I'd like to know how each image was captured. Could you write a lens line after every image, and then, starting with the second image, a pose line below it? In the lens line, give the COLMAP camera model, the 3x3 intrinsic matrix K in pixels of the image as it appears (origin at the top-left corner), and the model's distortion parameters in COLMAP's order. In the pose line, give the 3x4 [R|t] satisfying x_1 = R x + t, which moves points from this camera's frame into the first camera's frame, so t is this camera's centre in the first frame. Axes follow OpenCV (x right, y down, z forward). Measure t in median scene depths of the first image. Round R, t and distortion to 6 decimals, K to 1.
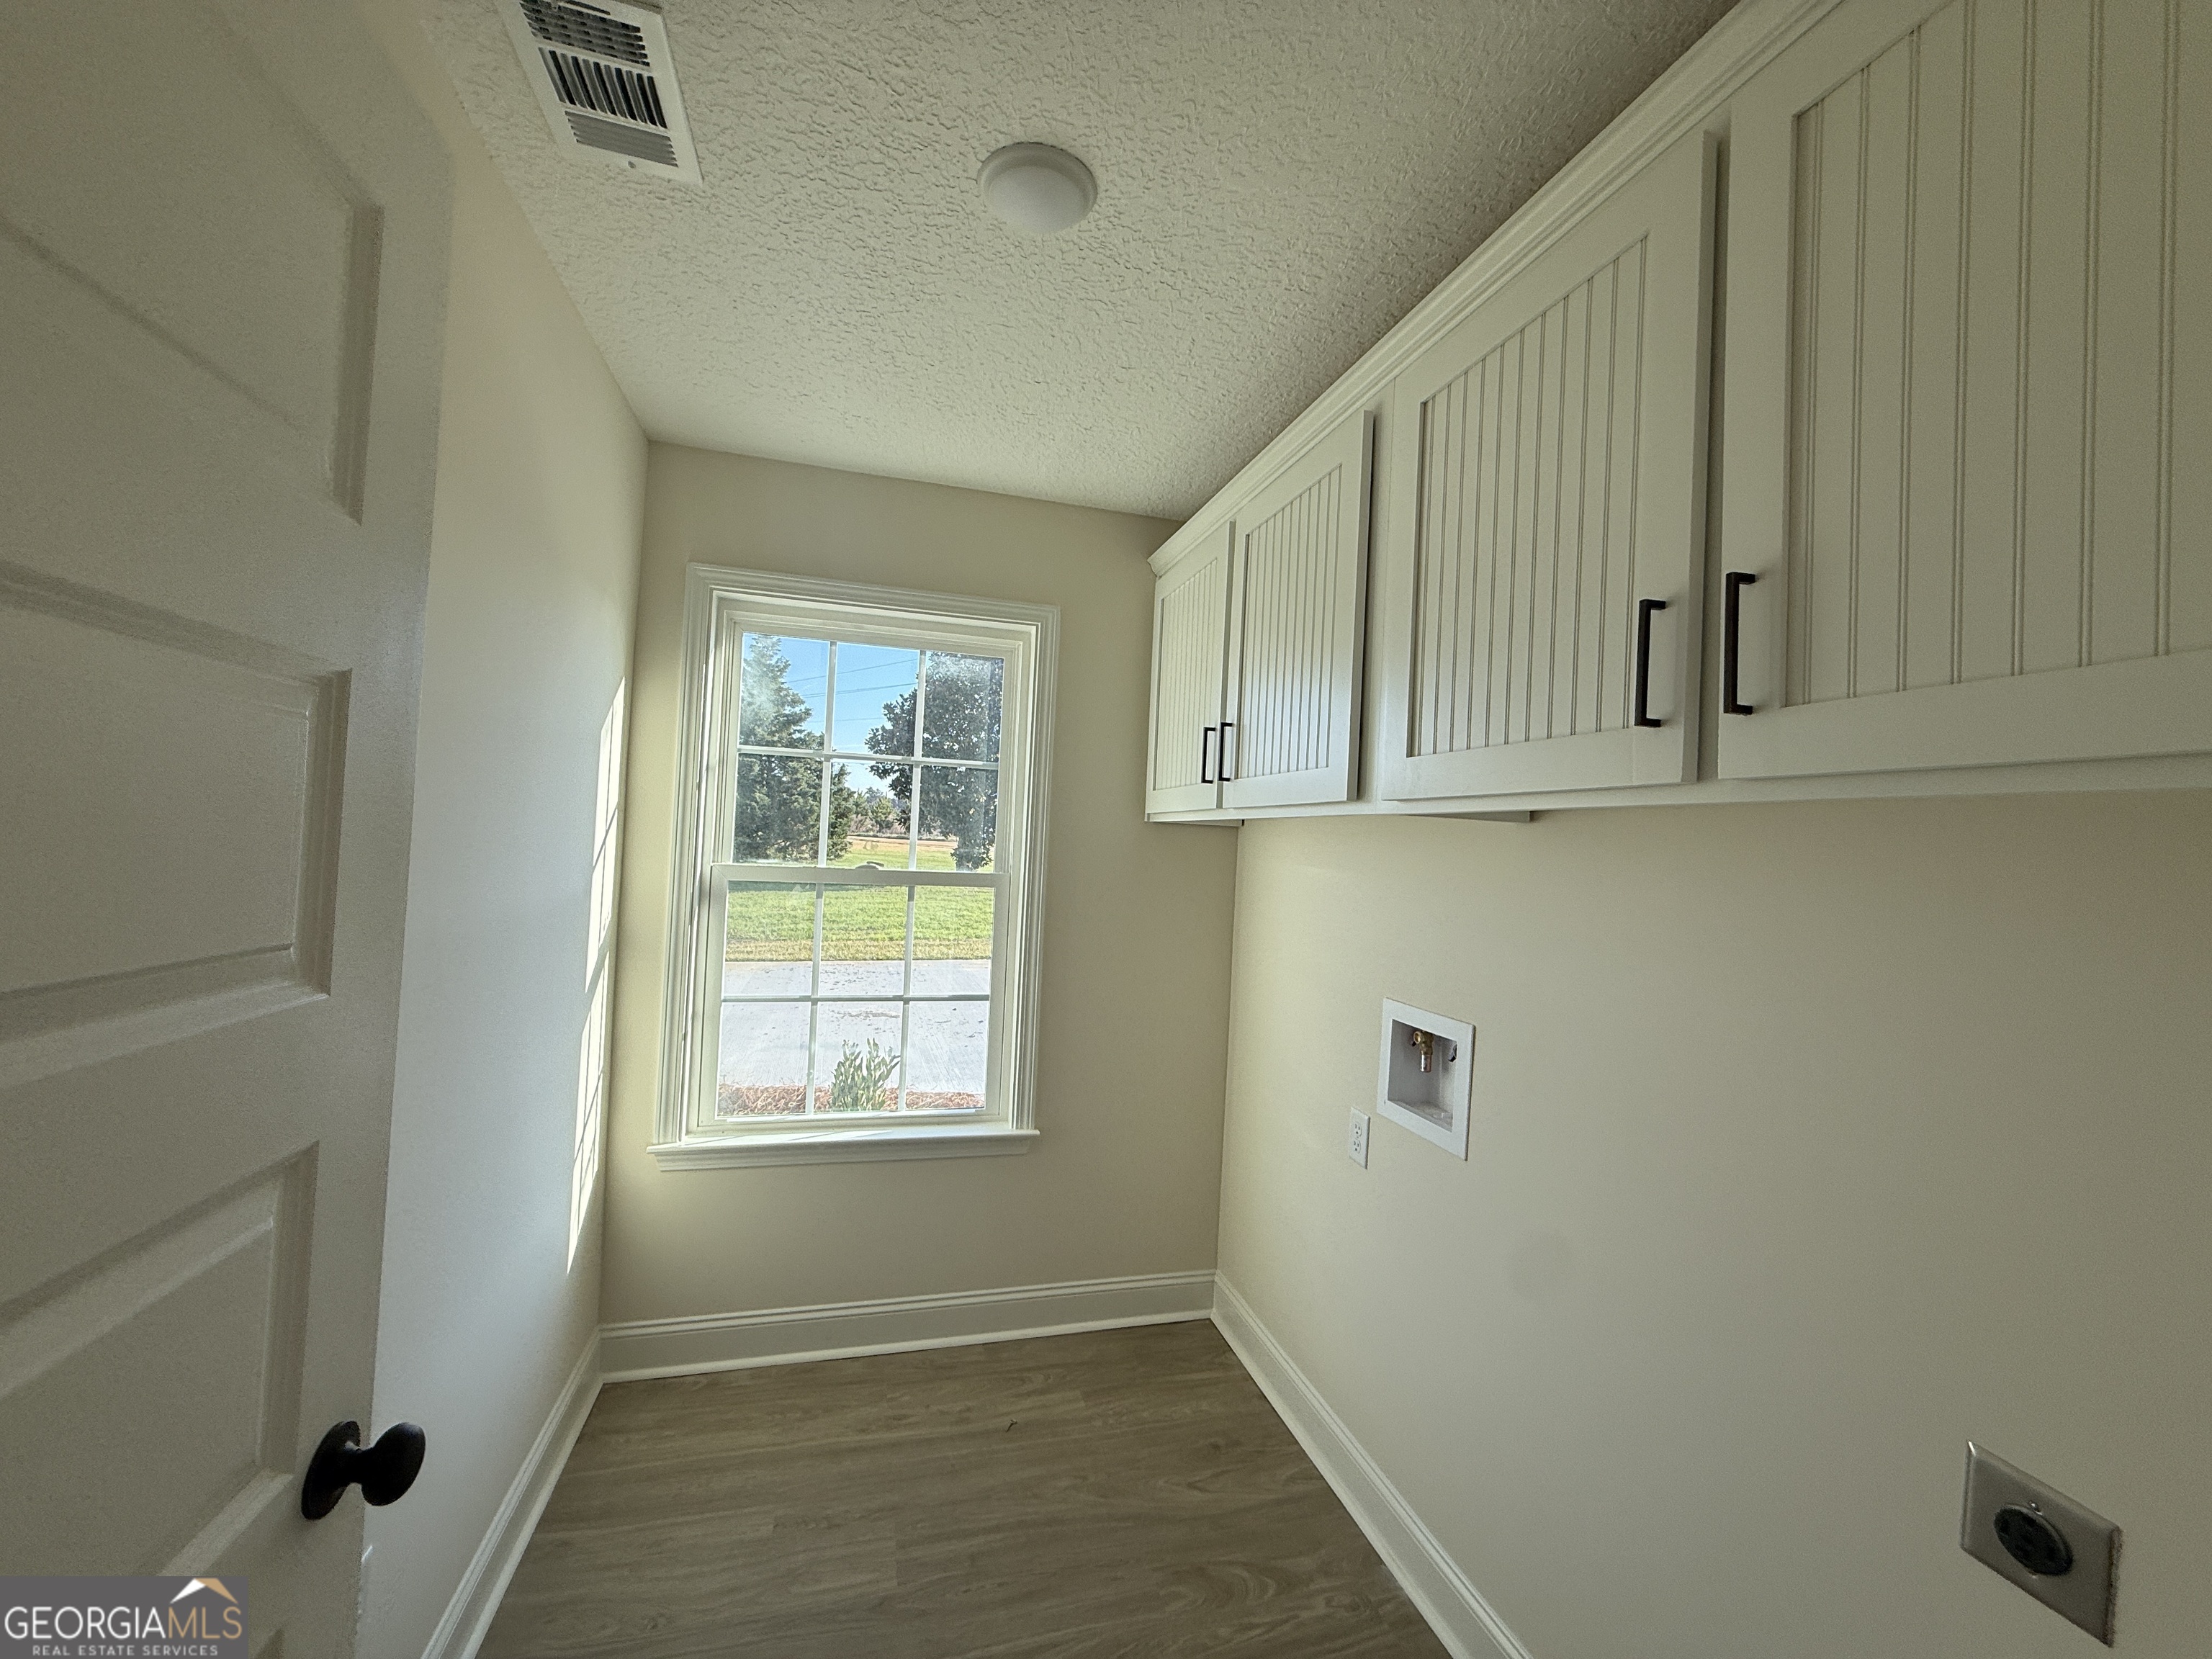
lens RADIAL K [[884.5, 0, 1097.7], [0, 884.5, 825.2], [0, 0, 1]] dist [-0.000153, 0.000189]
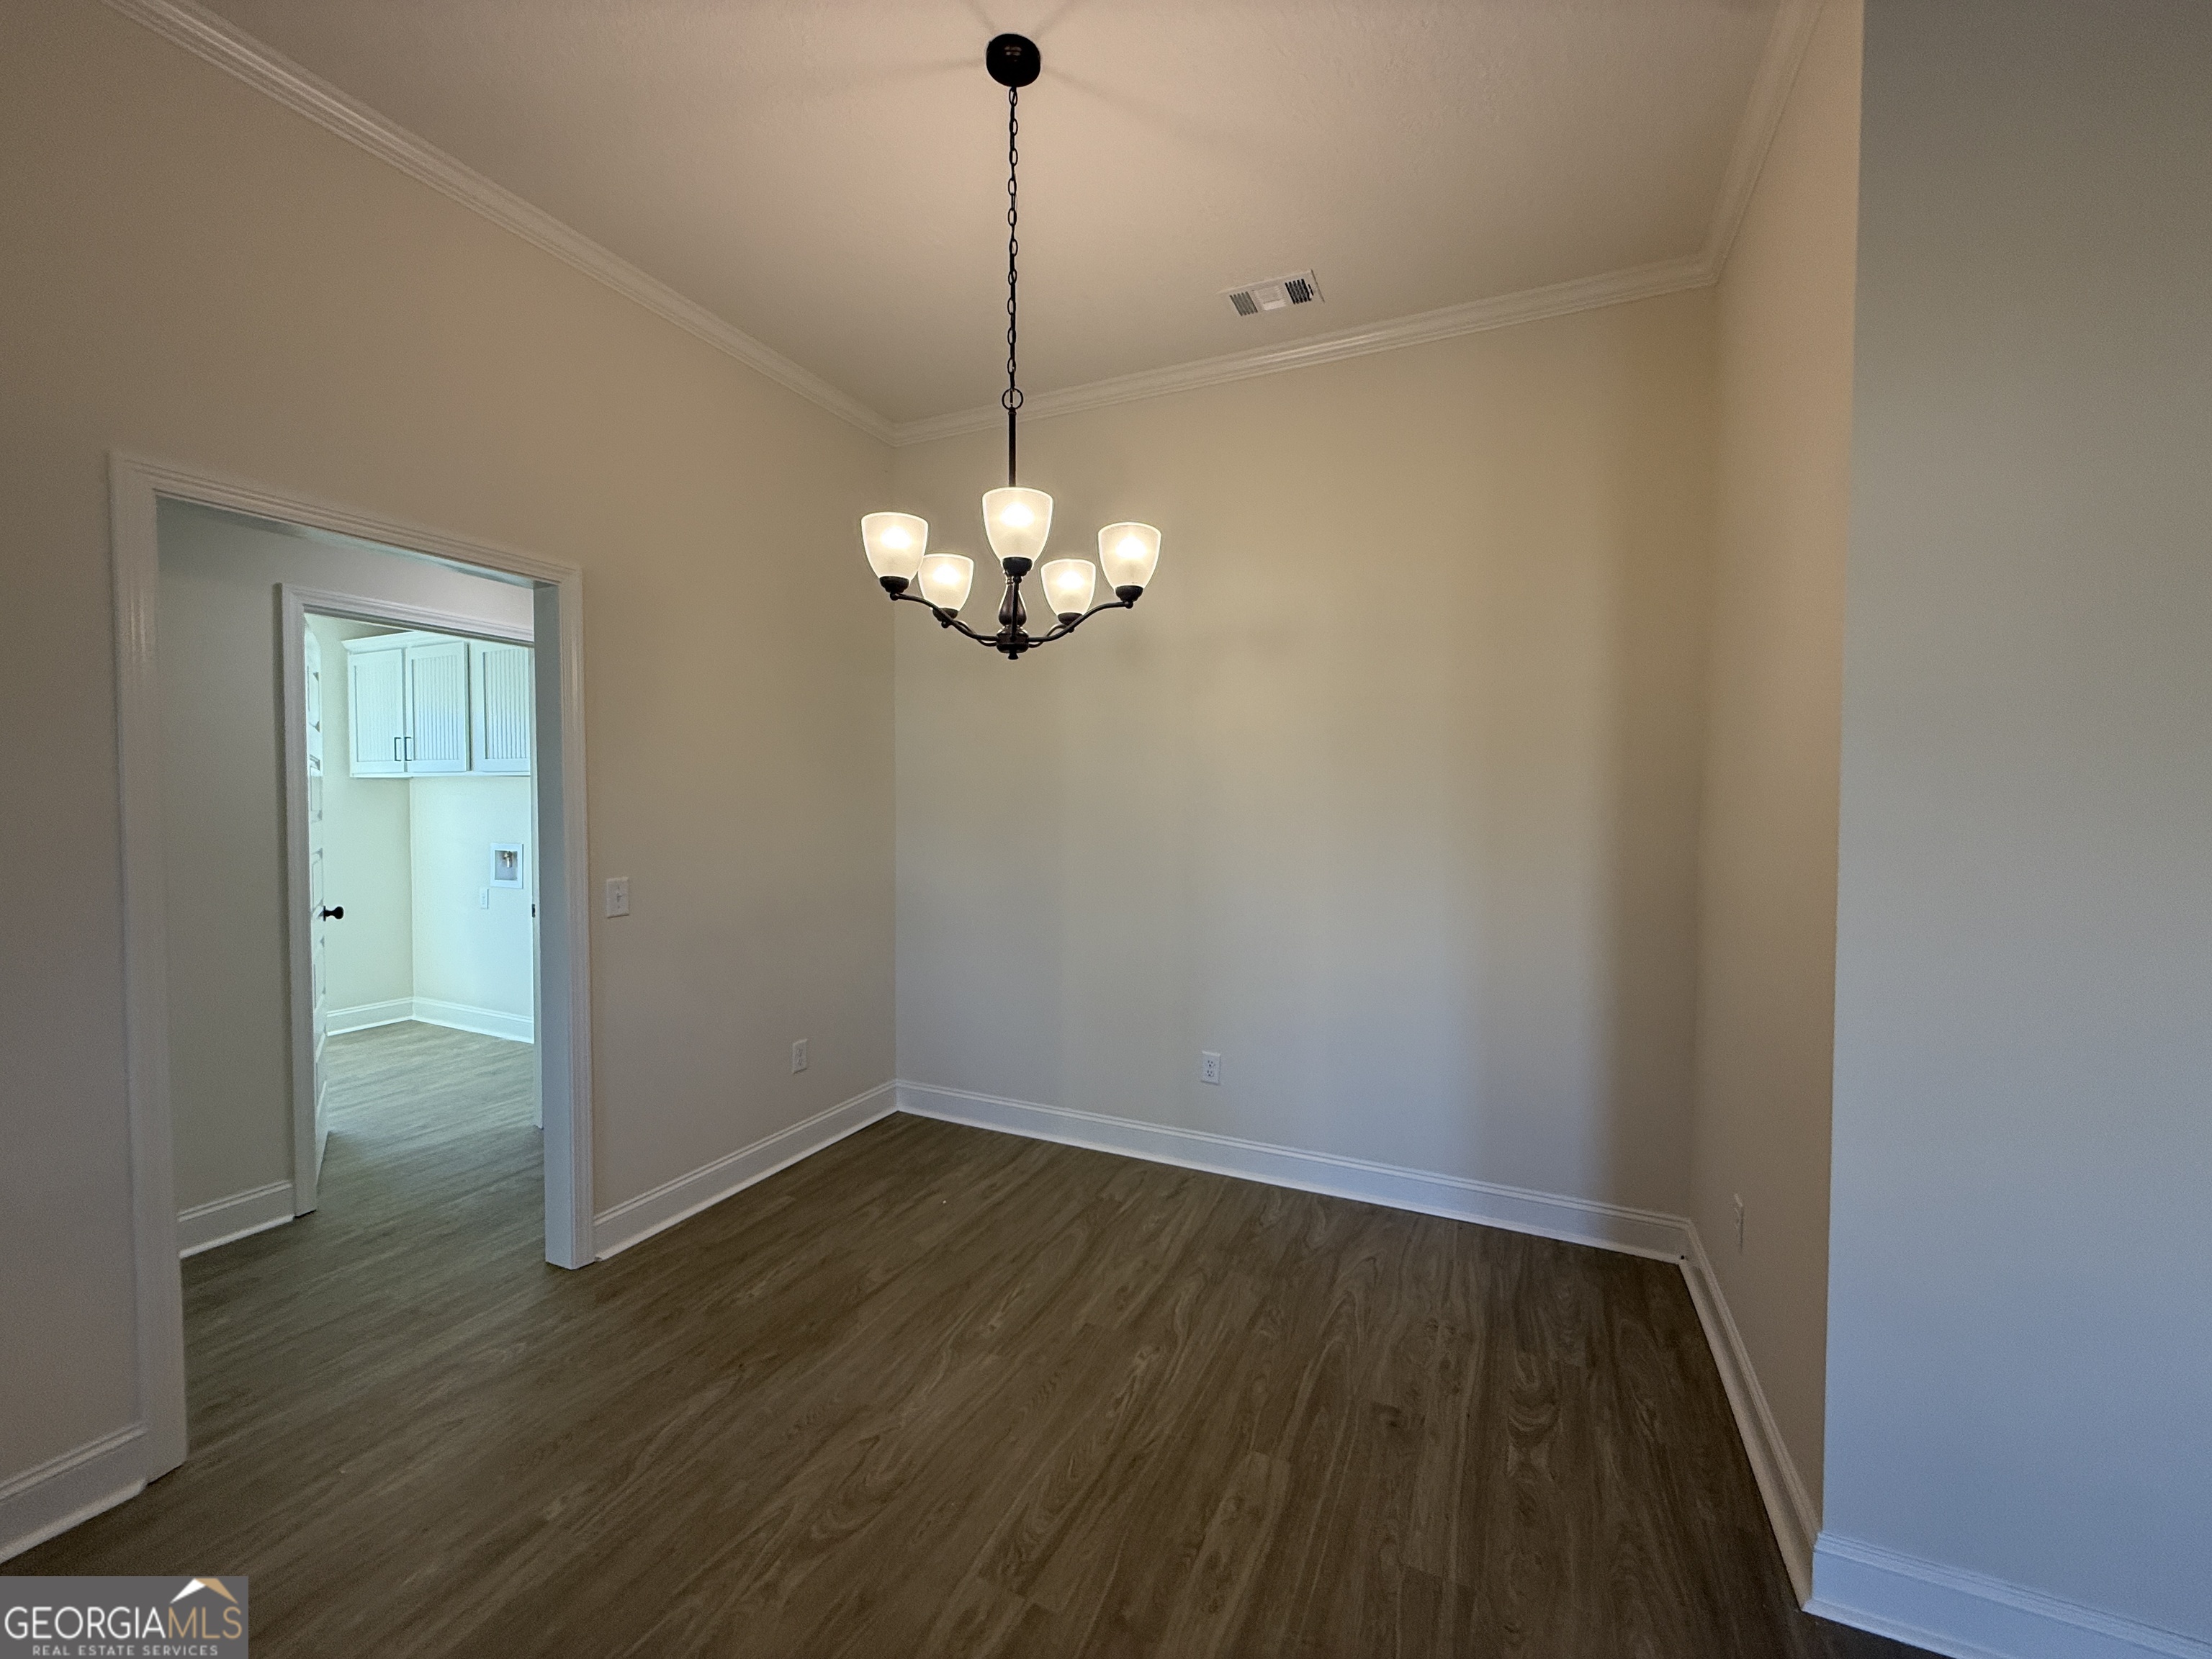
lens RADIAL K [[884.5, 0, 1107.0], [0, 884.5, 834.3], [0, 0, 1]] dist [-0.000153, 0.000189]
pose [[0.634673, -0.073747, 0.769254, -0.471909], [0.018244, 0.996589, 0.080489, -0.008487], [-0.772565, -0.037050, 0.633853, -1.835579]]
